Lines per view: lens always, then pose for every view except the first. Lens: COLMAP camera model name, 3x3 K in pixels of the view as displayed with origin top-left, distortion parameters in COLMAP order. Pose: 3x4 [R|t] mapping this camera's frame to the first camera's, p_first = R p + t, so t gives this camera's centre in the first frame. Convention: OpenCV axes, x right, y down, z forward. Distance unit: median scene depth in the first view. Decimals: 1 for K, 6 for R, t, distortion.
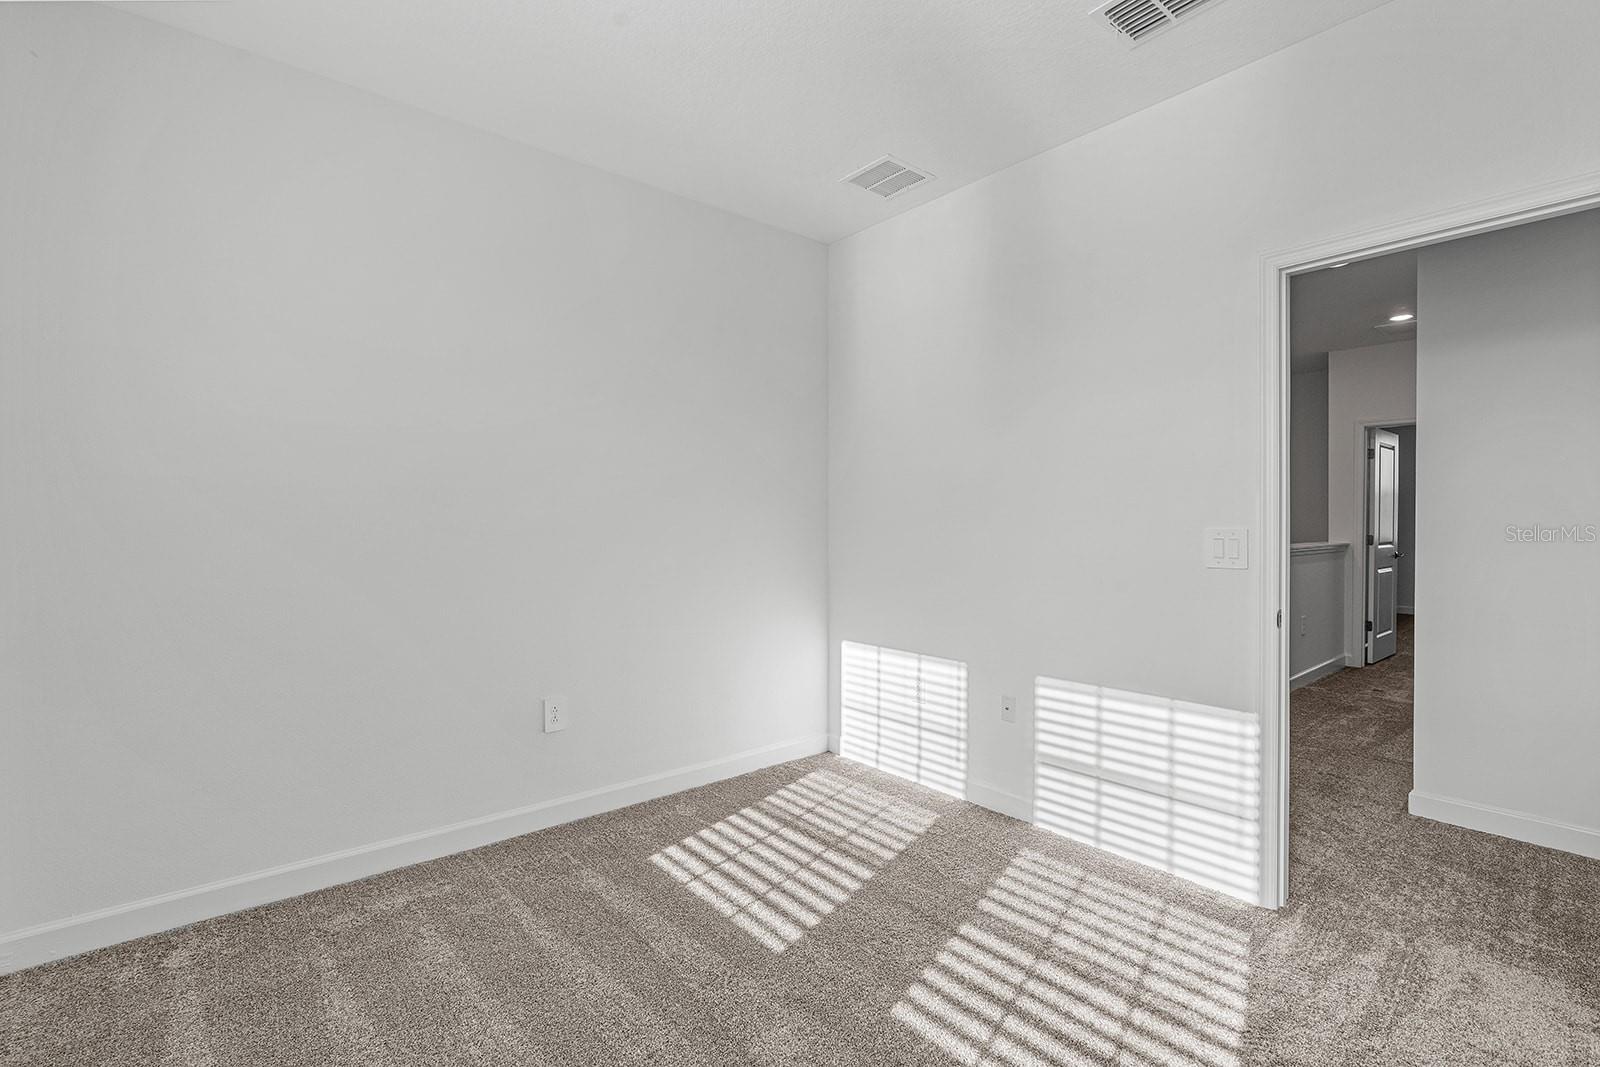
lens RADIAL K [[723.2, 0, 796.4], [0, 723.2, 512.1], [0, 0, 1]] dist [-0.005608, 0.000975]
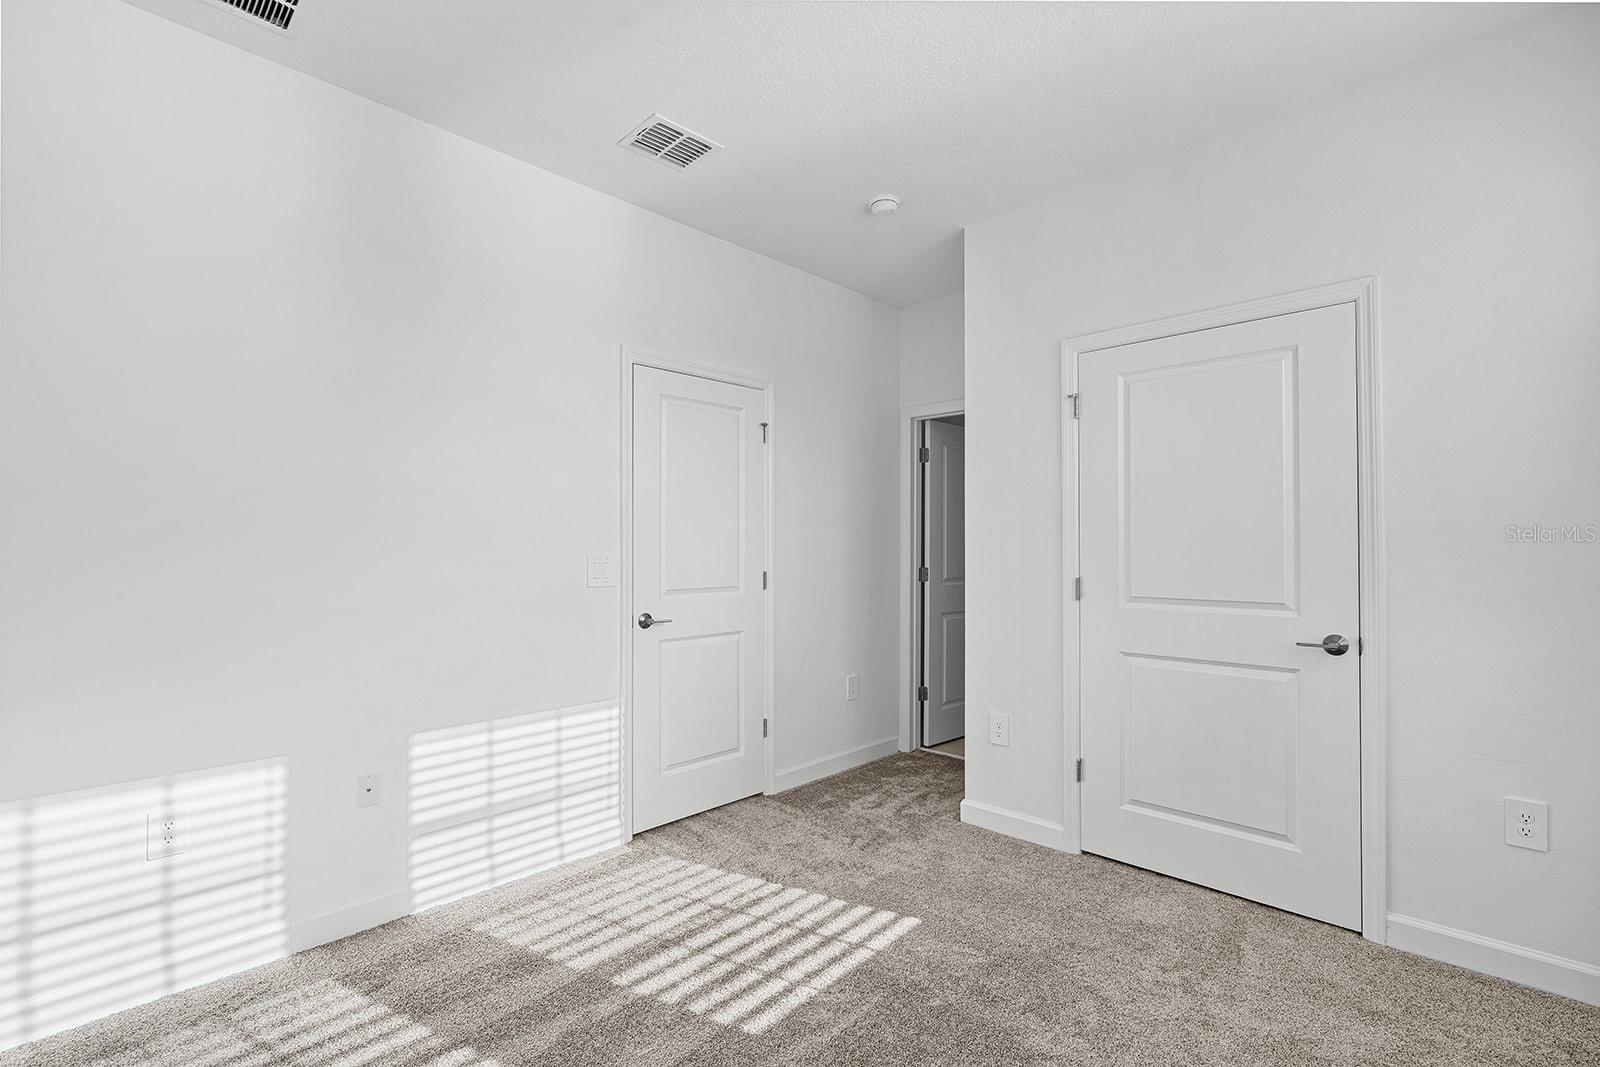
lens RADIAL K [[716.5, 0, 810.8], [0, 716.5, 529.8], [0, 0, 1]] dist [-0.004212, 0.000271]
pose [[-0.112108, 0.030061, 0.993241, -0.552435], [-0.013412, 0.999405, -0.031761, 0.010725], [-0.993605, -0.016882, -0.111638, 0.646894]]
